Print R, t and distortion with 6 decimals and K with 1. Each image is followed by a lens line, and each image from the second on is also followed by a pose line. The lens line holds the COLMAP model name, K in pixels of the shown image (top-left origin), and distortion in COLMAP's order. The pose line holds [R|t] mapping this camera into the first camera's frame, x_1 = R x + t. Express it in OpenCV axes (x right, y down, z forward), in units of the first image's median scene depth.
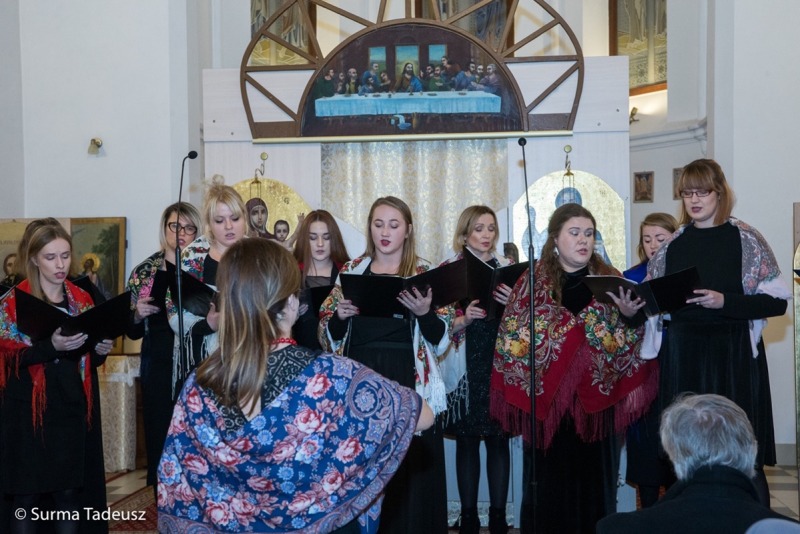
lens RADIAL K [[1212.8, 0, 400.0], [0, 1212.8, 266.0], [0, 0, 1]] dist [0.126218, 0.000000]
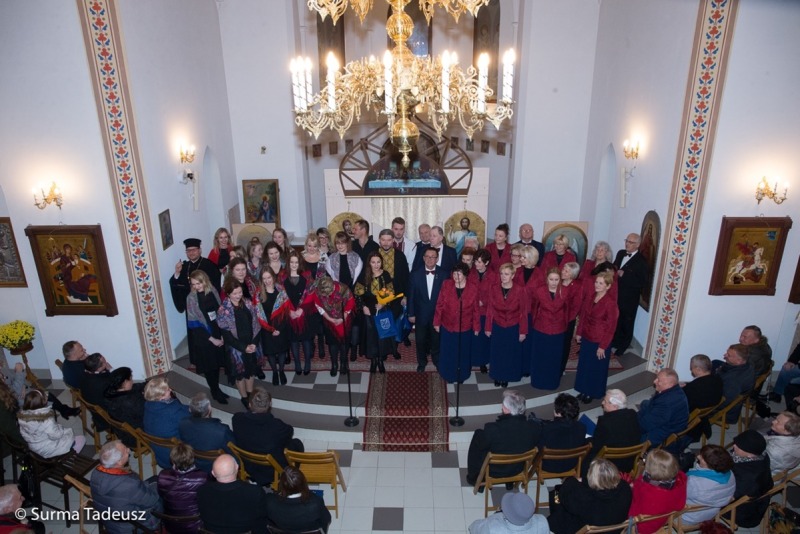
lens RADIAL K [[552.6, 0, 397.6], [0, 552.6, 272.8], [0, 0, 1]] dist [-0.098725, 0.067233]
pose [[0.997400, -0.023075, 0.068272, -0.093360], [-0.003033, 0.933075, 0.359668, -0.377803], [-0.072002, -0.358940, 0.930579, -0.158514]]
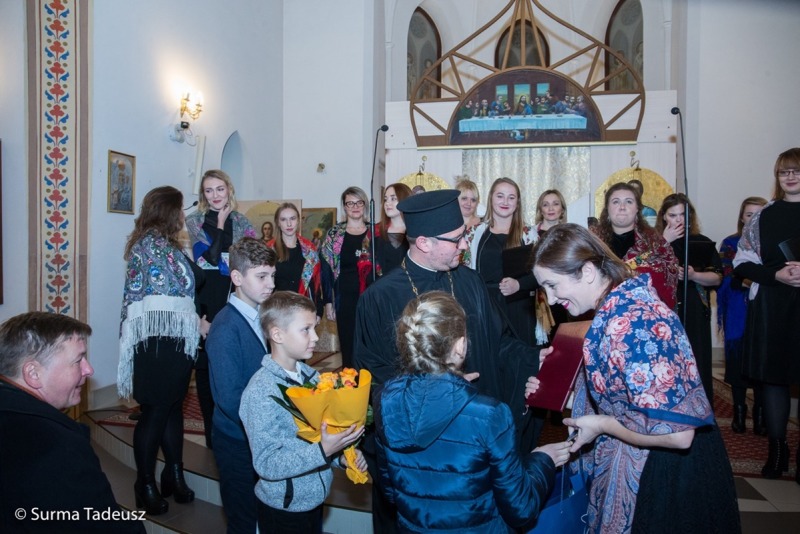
lens RADIAL K [[550.6, 0, 396.4], [0, 550.6, 266.2], [0, 0, 1]] dist [-0.100466, 0.072847]
pose [[0.992948, 0.022390, -0.116416, -0.064437], [-0.018034, 0.999102, 0.038341, 0.018578], [0.117170, -0.035971, 0.992460, 0.316036]]
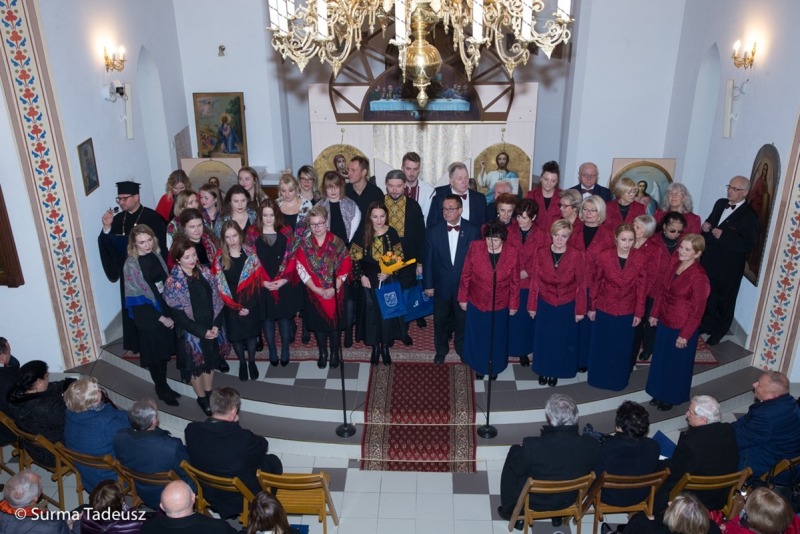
lens RADIAL K [[762.9, 0, 397.4], [0, 762.9, 275.6], [0, 0, 1]] dist [0.005975, 0.000000]
pose [[0.998394, -0.020861, 0.052675, -0.095369], [-0.004199, 0.899942, 0.435989, -0.408131], [-0.056500, -0.435509, 0.898409, -0.165969]]
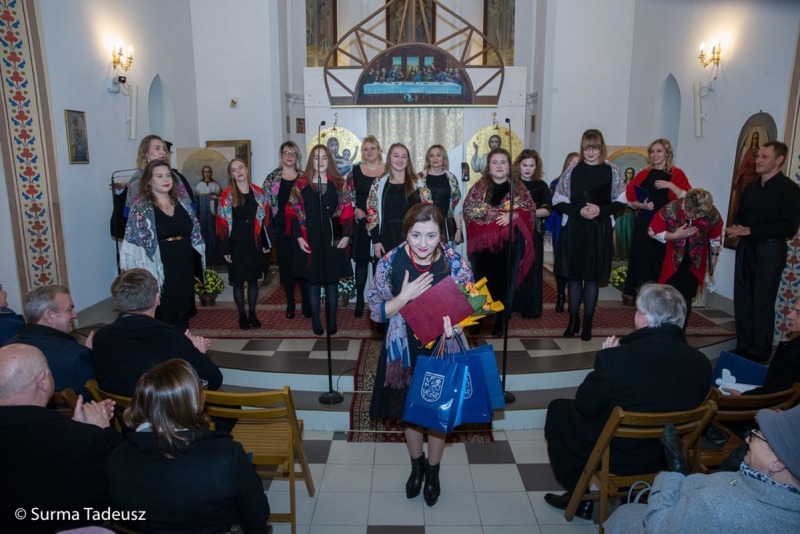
lens RADIAL K [[550.6, 0, 398.3], [0, 550.6, 271.0], [0, 0, 1]] dist [-0.100466, 0.072847]
pose [[0.996159, -0.007620, 0.087226, -0.092724], [-0.011408, 0.976419, 0.215581, -0.037298], [-0.086811, -0.215749, 0.972582, 0.109417]]
